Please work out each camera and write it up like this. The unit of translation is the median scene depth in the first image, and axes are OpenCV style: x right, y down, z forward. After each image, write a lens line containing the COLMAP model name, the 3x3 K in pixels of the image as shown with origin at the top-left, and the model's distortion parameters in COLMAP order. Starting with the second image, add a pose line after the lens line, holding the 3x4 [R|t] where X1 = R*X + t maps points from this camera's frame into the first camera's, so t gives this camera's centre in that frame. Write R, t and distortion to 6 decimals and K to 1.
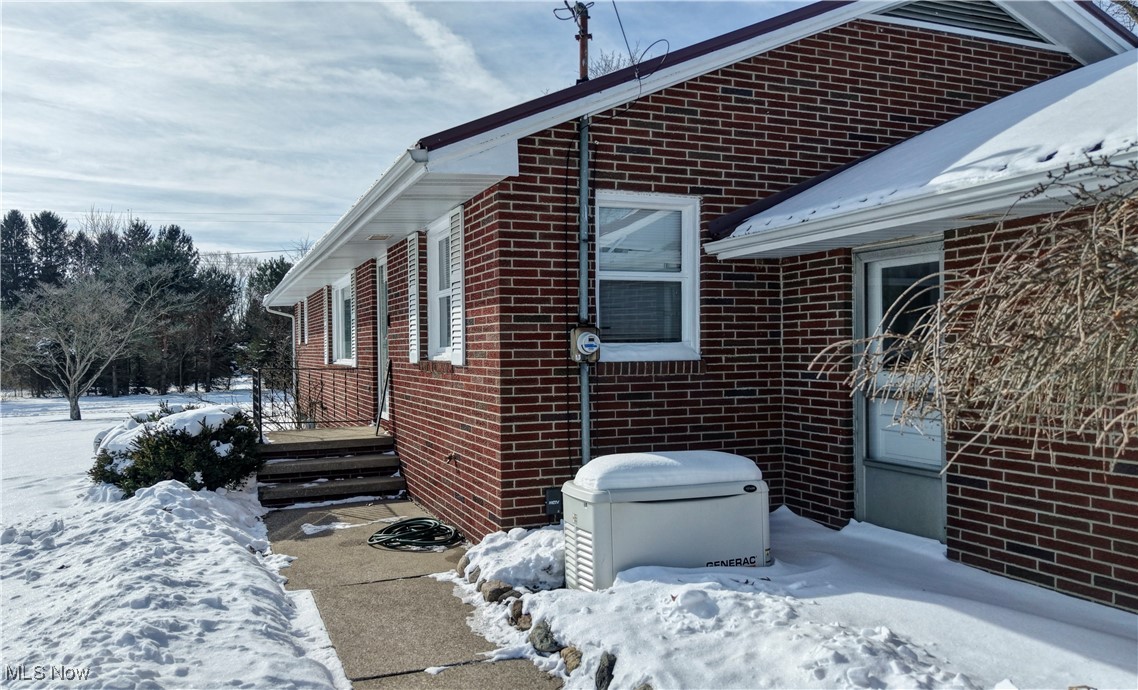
lens RADIAL K [[873.6, 0, 569.0], [0, 873.6, 345.0], [0, 0, 1]] dist [-0.001642, -0.000436]
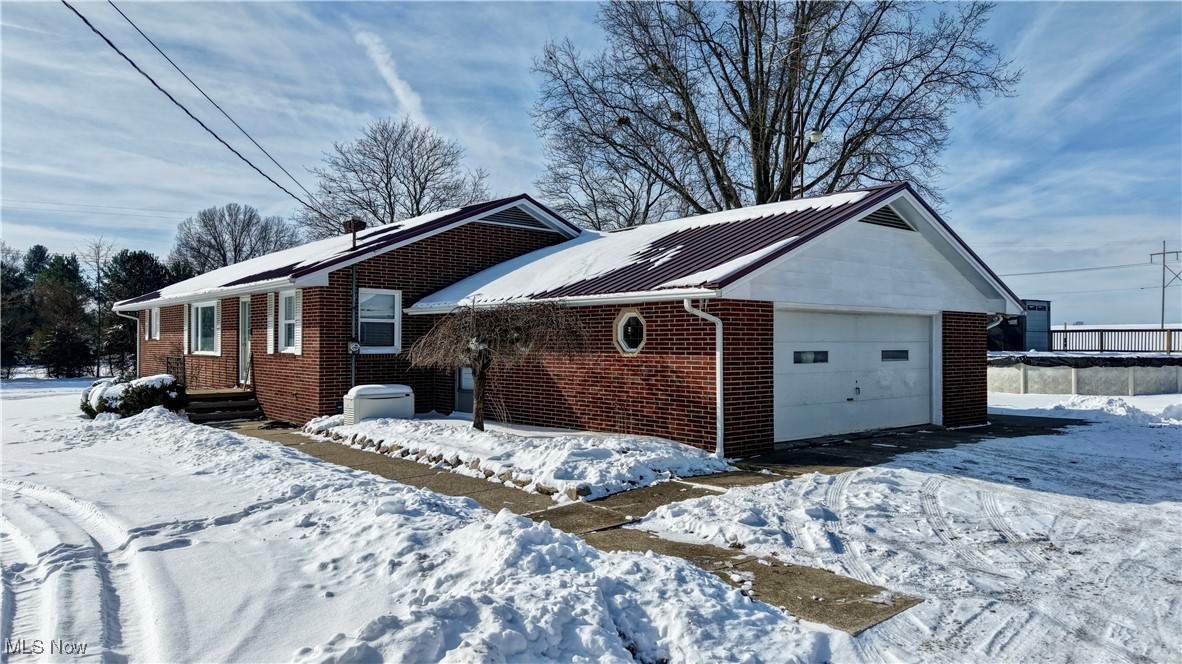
lens RADIAL K [[778.9, 0, 609.8], [0, 778.9, 333.3], [0, 0, 1]] dist [0.001598, -0.004039]
pose [[0.950979, 0.014634, 0.308910, 0.025373], [-0.012100, 0.999876, -0.010117, -0.026601], [-0.309020, 0.005884, 0.951037, -1.385359]]
